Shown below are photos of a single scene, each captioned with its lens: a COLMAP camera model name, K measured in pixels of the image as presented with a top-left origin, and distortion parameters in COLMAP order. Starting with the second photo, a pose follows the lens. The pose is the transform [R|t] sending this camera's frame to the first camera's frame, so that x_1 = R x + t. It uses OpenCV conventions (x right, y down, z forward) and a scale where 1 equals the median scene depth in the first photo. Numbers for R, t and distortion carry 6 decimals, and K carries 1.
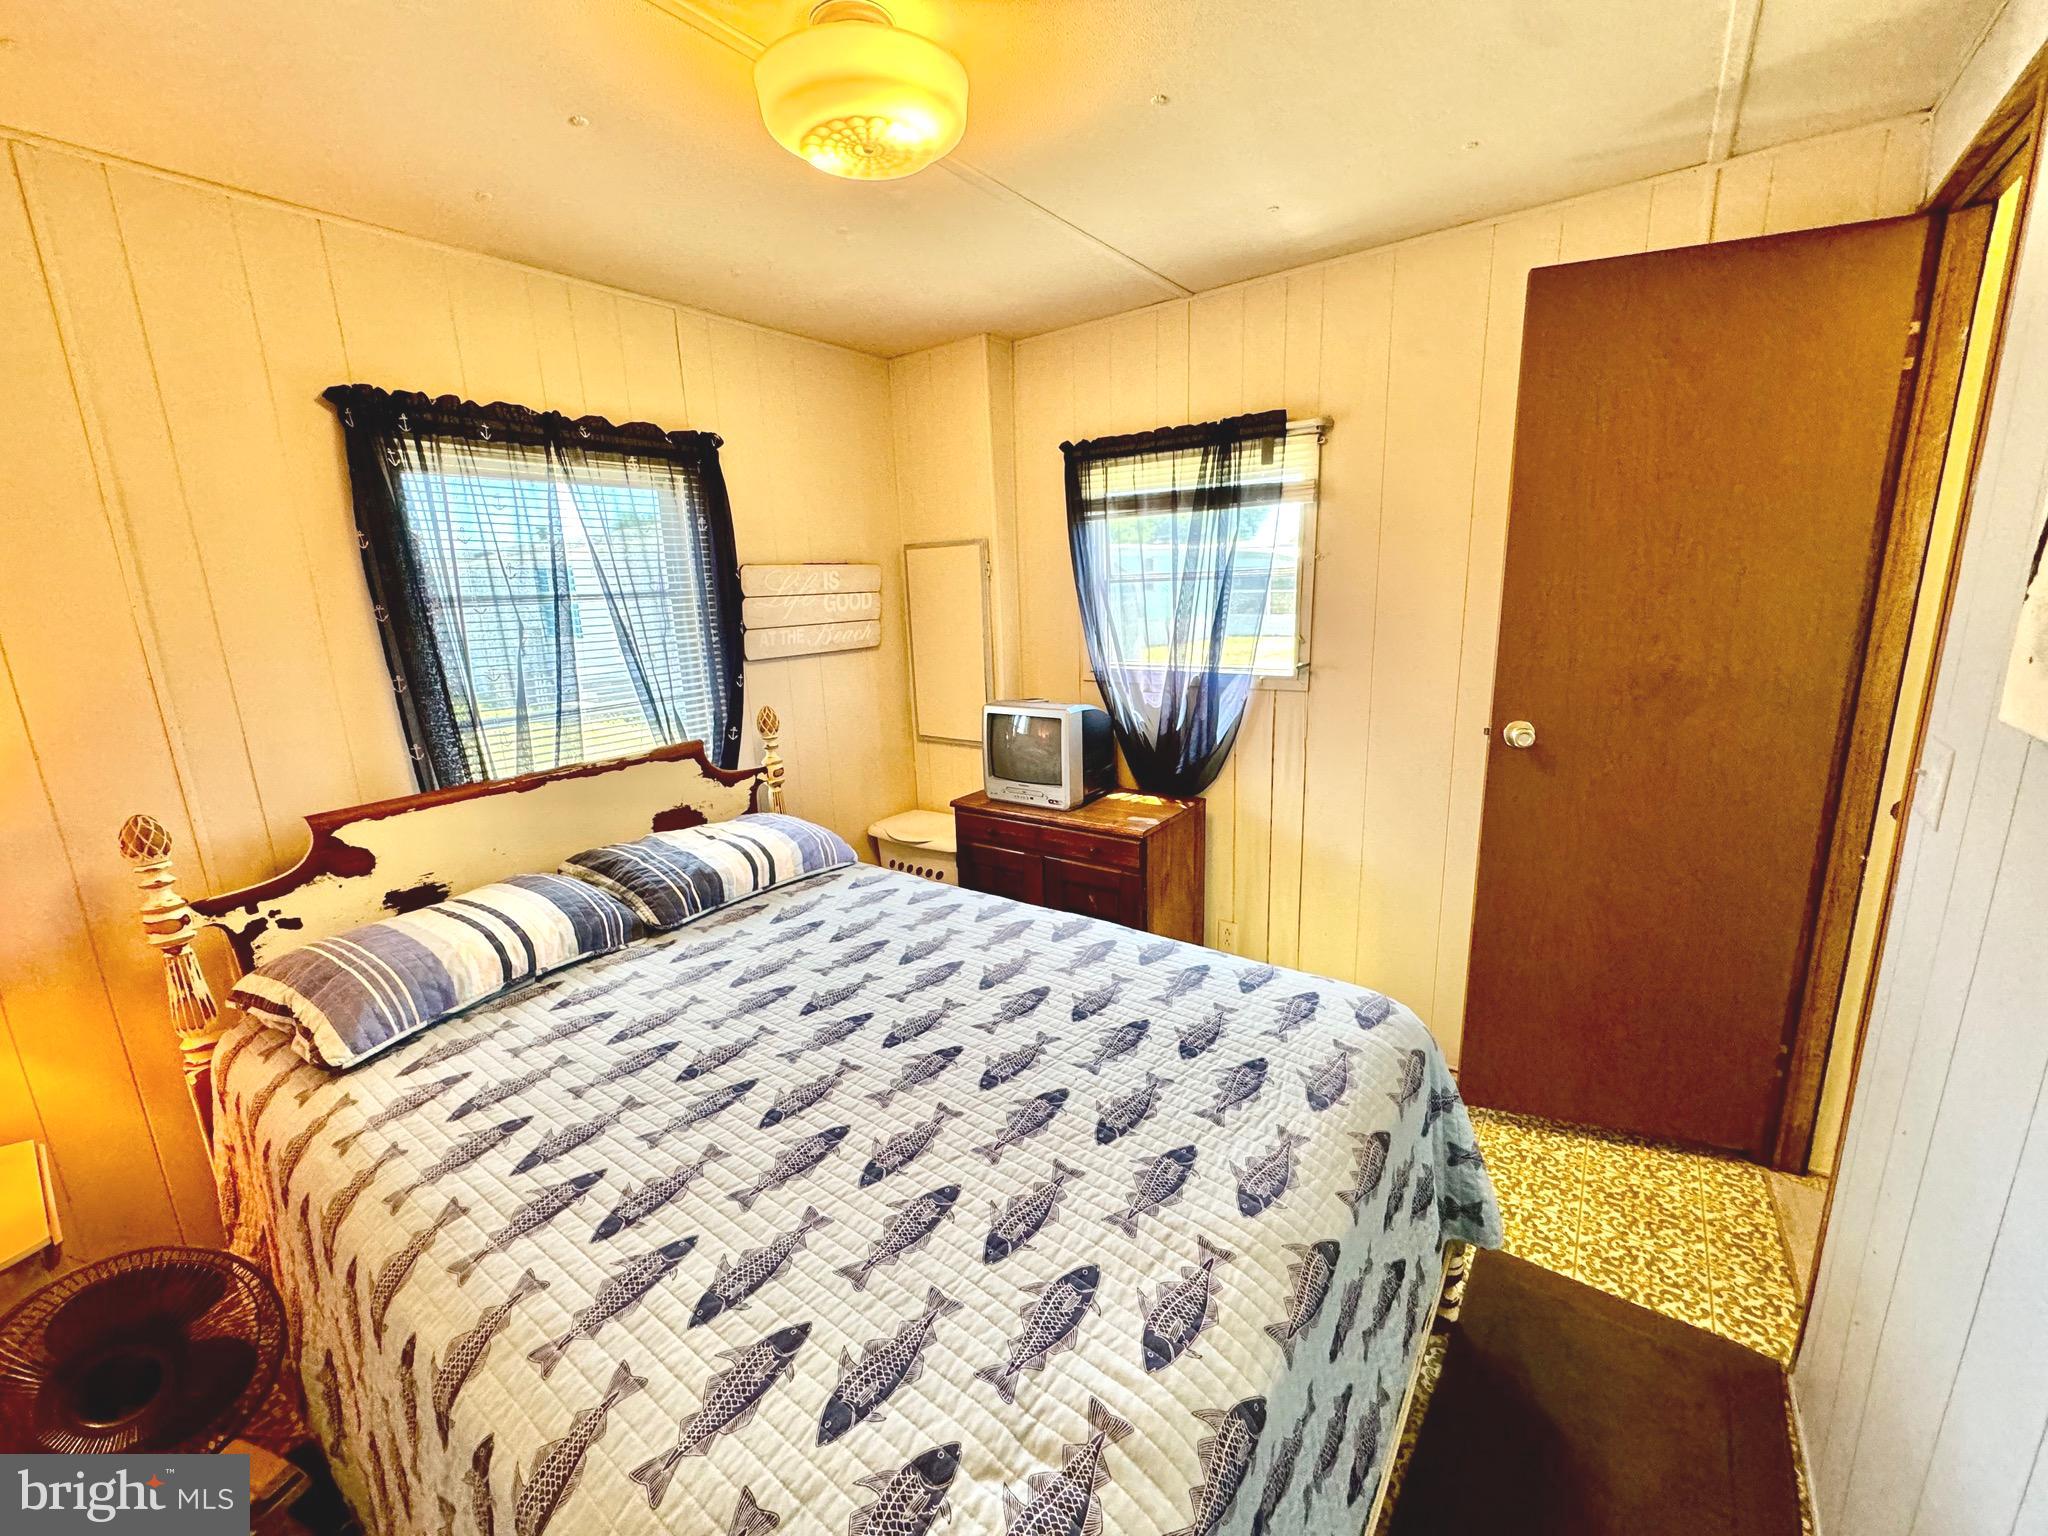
lens RADIAL K [[822.0, 0, 1024.0], [0, 822.0, 768.0], [0, 0, 1]] dist [-0.000314, 0.000301]
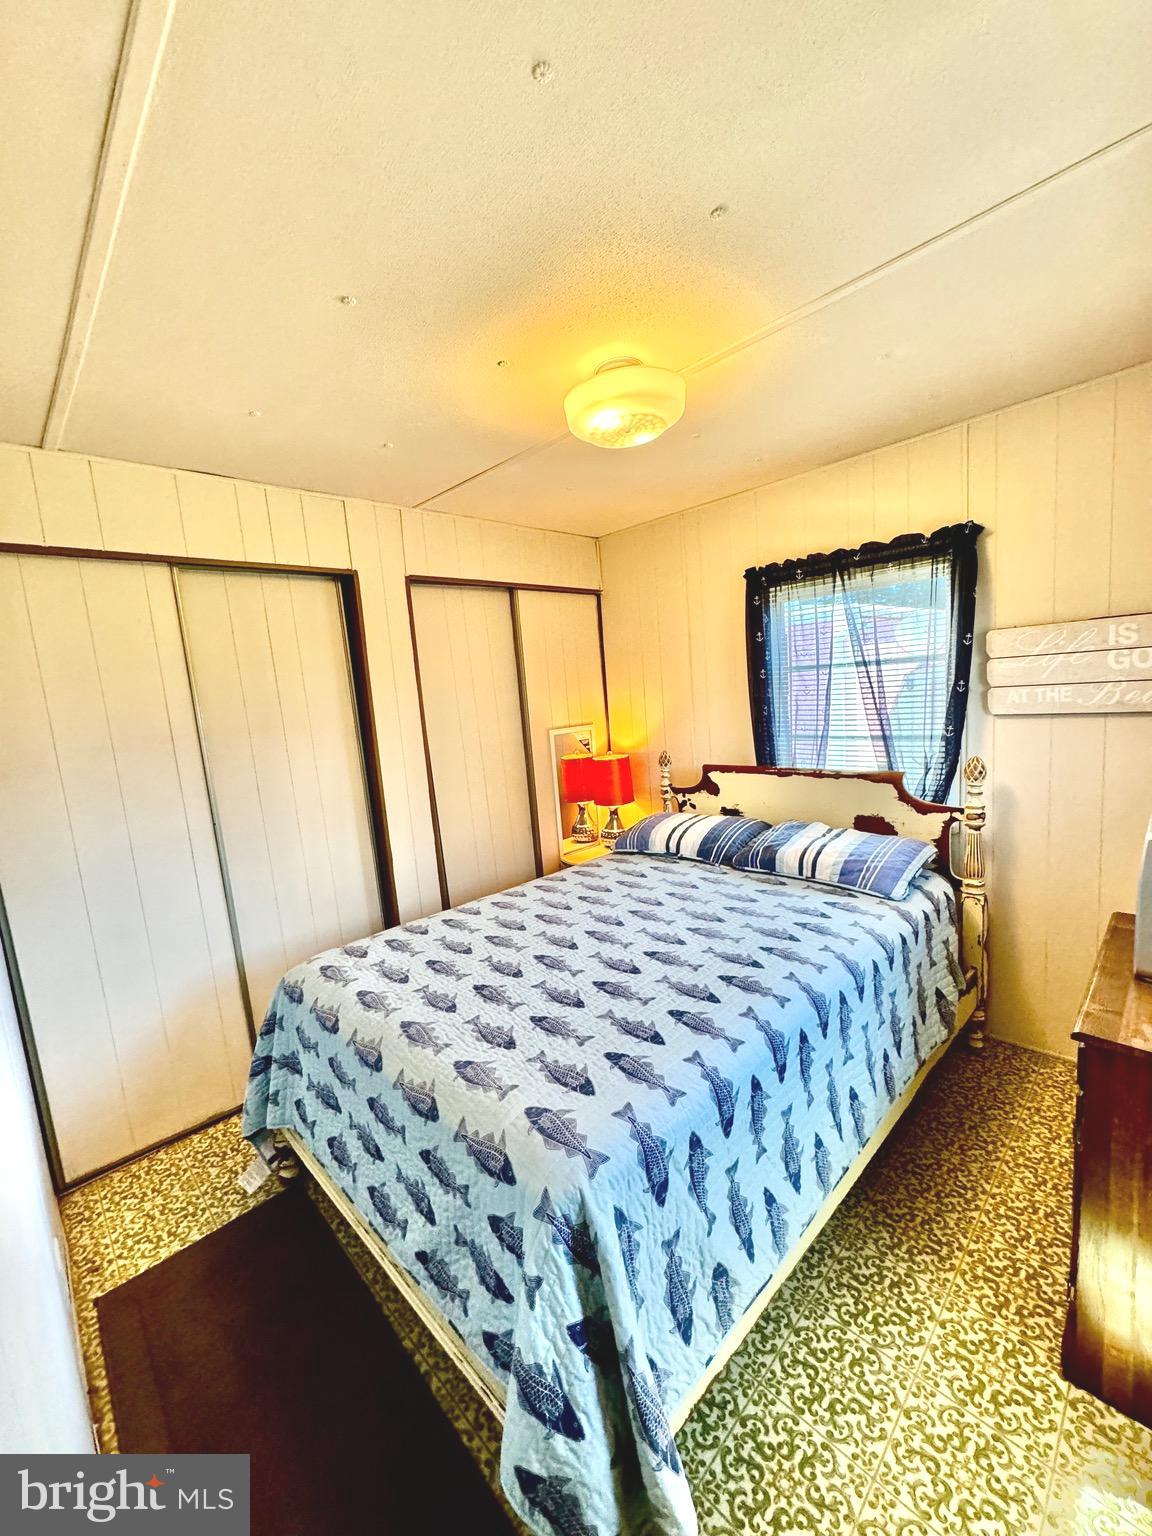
lens RADIAL K [[616.5, 0, 576.0], [0, 616.5, 768.0], [0, 0, 1]] dist [-0.000314, 0.000301]
pose [[-0.165141, 0.179701, -0.969761, 0.788971], [-0.131658, 0.970444, 0.202248, -0.210407], [0.977443, 0.161077, -0.136601, 0.778937]]
